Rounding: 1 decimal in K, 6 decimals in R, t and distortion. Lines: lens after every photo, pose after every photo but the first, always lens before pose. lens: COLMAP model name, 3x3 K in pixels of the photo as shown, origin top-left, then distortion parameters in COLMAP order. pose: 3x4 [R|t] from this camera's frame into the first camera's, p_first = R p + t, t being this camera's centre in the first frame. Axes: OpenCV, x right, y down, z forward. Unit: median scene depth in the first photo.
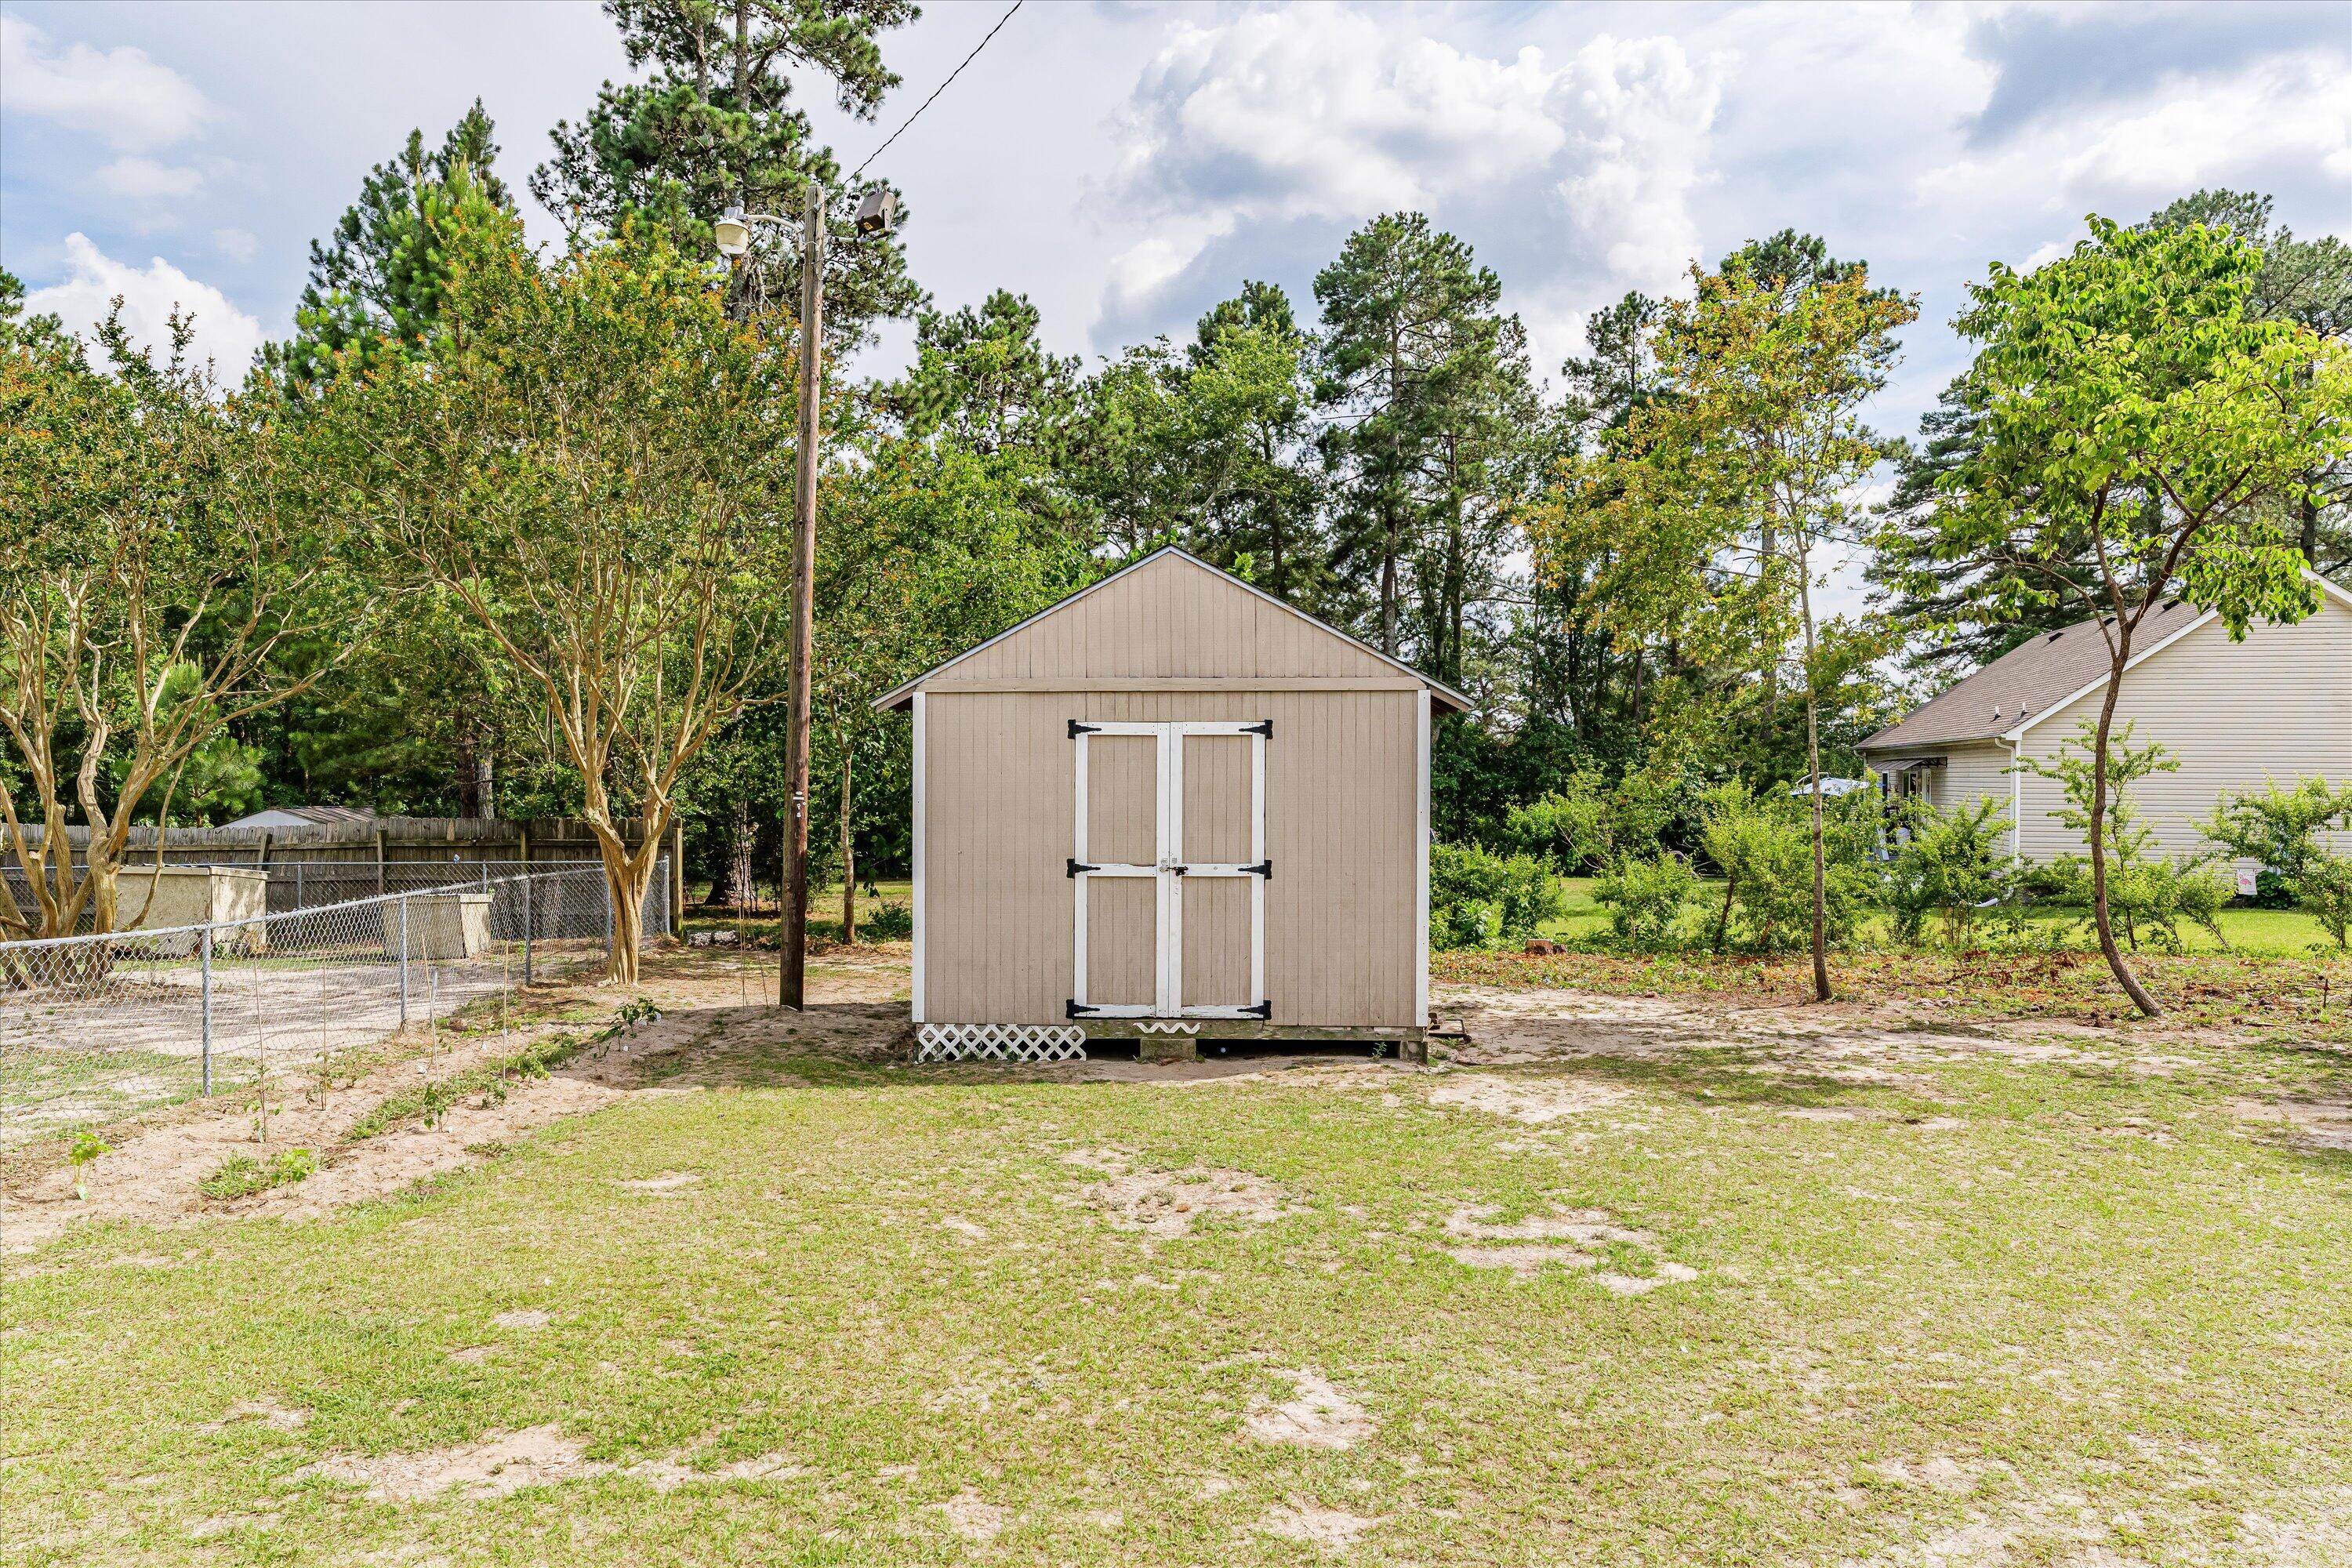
lens RADIAL K [[1502.8, 0, 1171.2], [0, 1502.8, 771.7], [0, 0, 1]] dist [-0.009150, -0.000066]
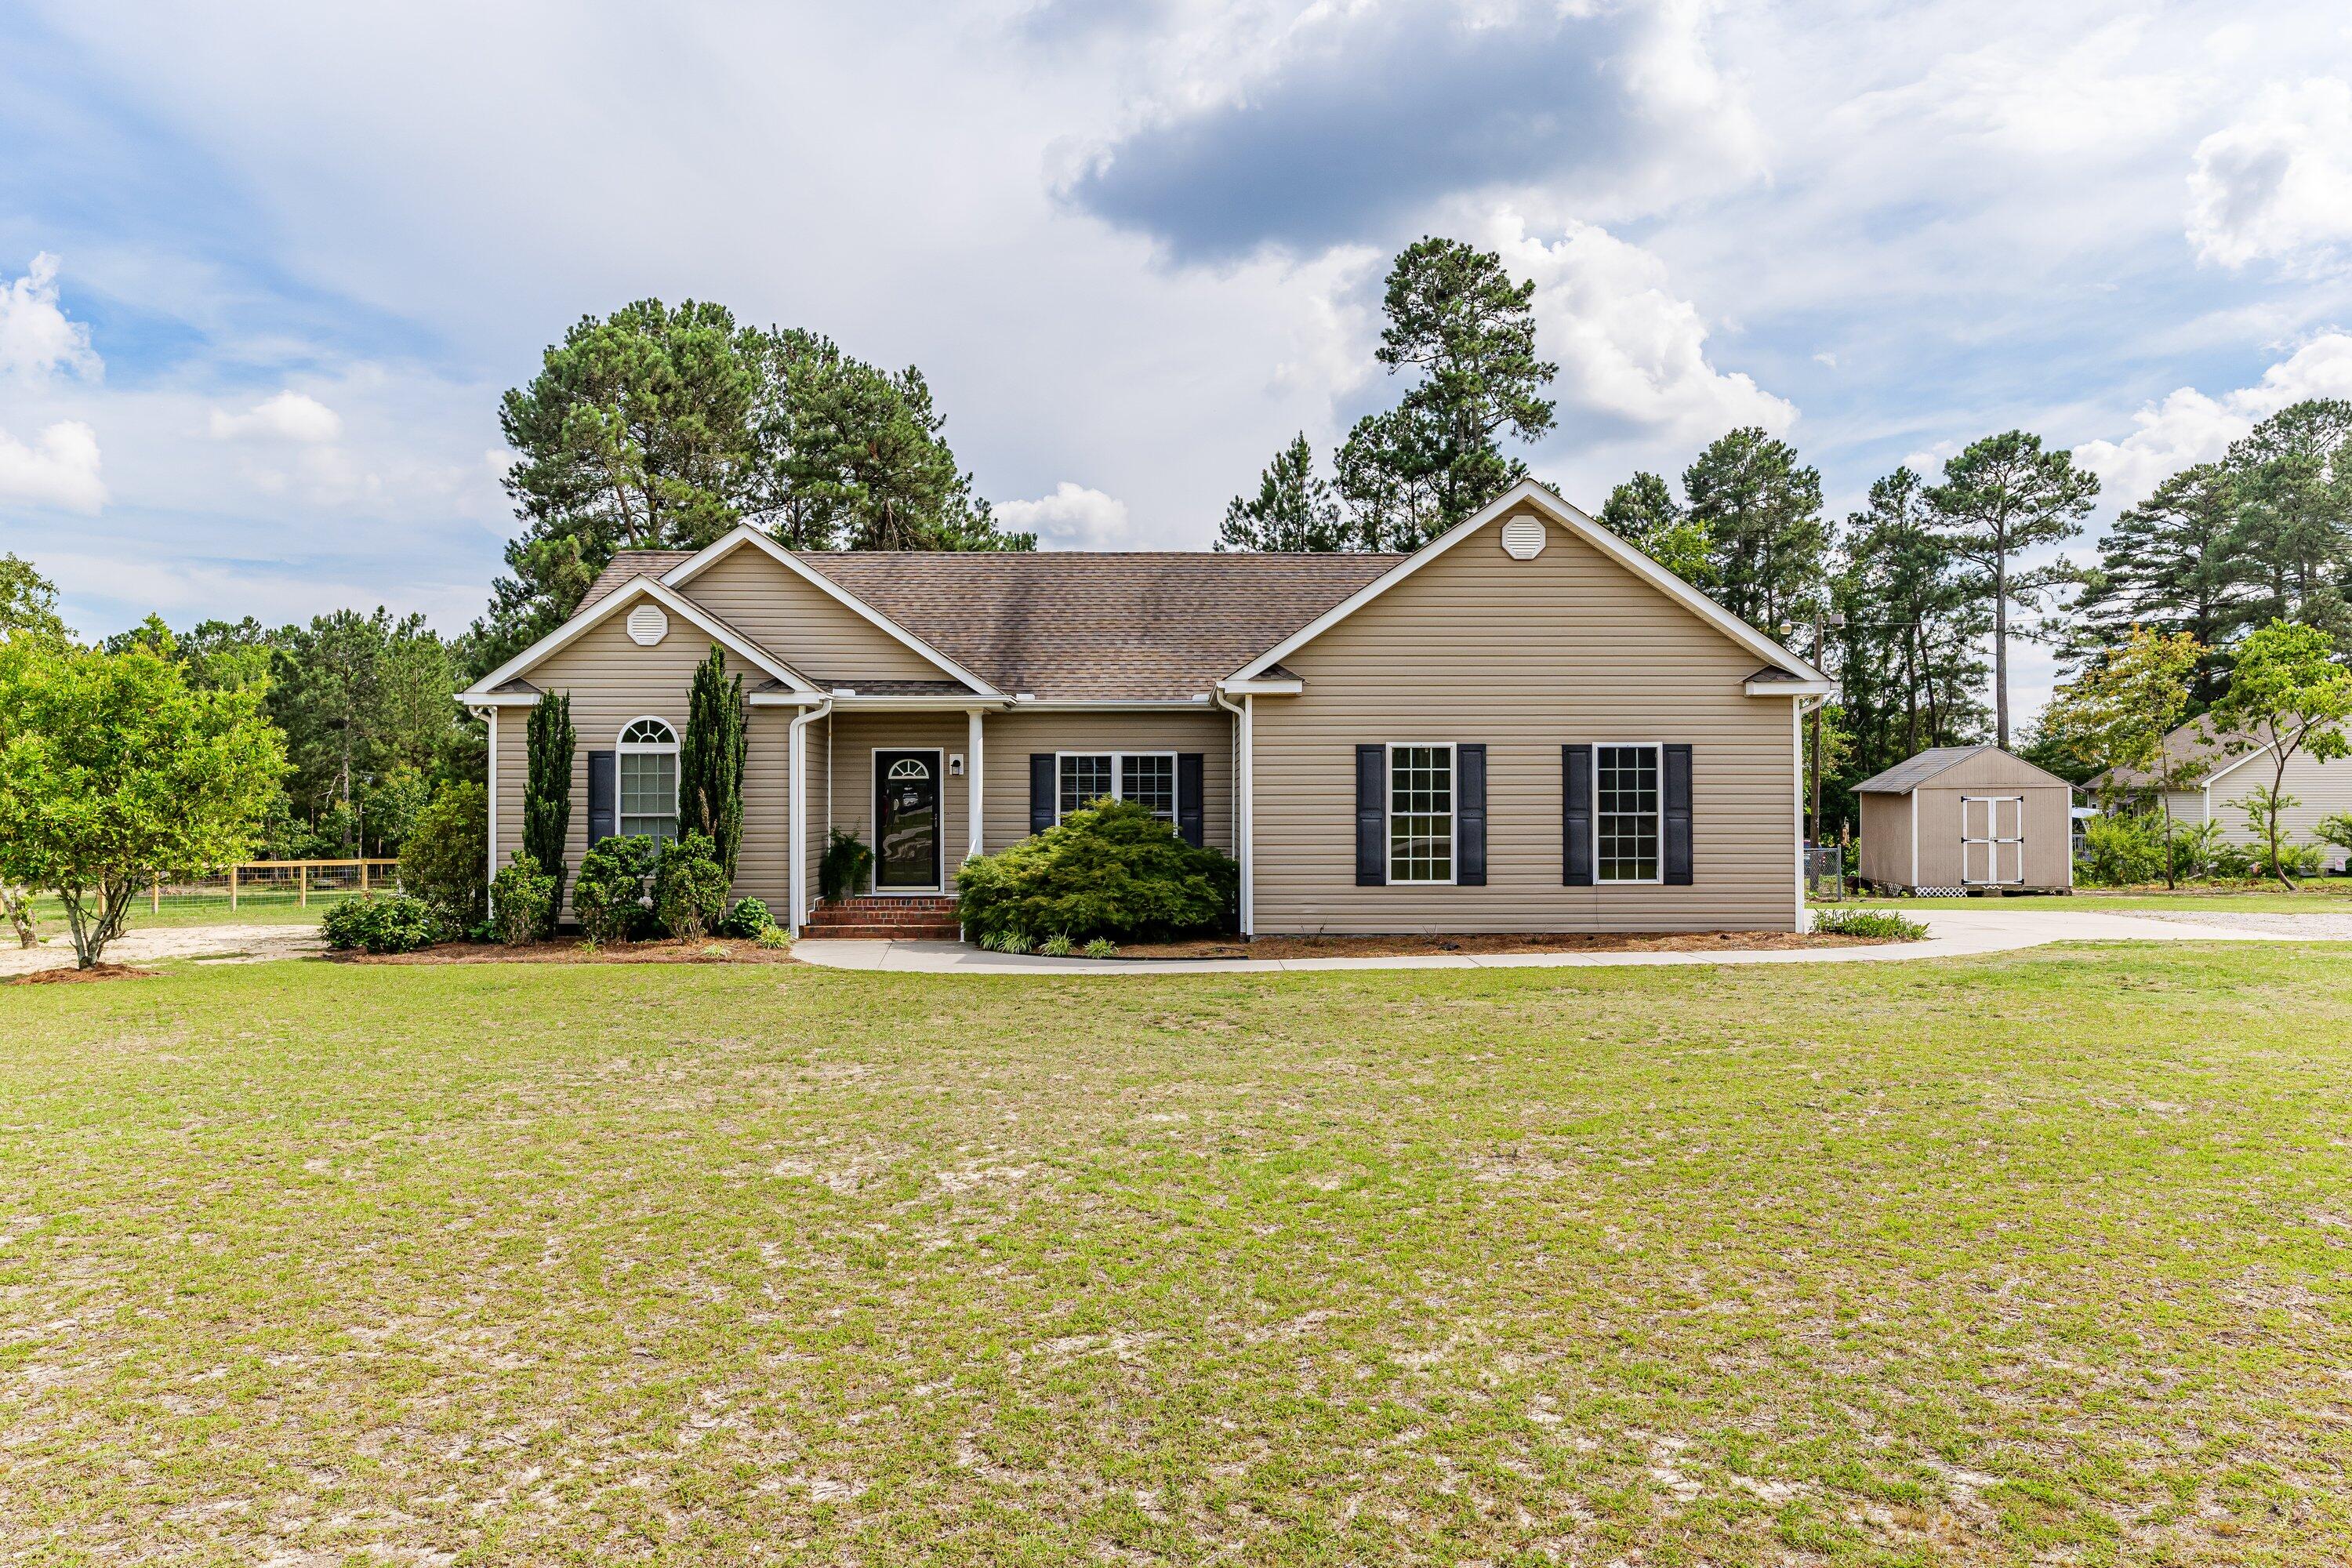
lens RADIAL K [[1424.4, 0, 1173.9], [0, 1424.4, 789.9], [0, 0, 1]] dist [-0.023922, 0.003637]
pose [[0.996657, -0.005992, -0.081480, -0.294920], [0.005456, 0.999962, -0.006795, -0.006874], [0.081517, 0.006328, 0.996652, -0.433990]]
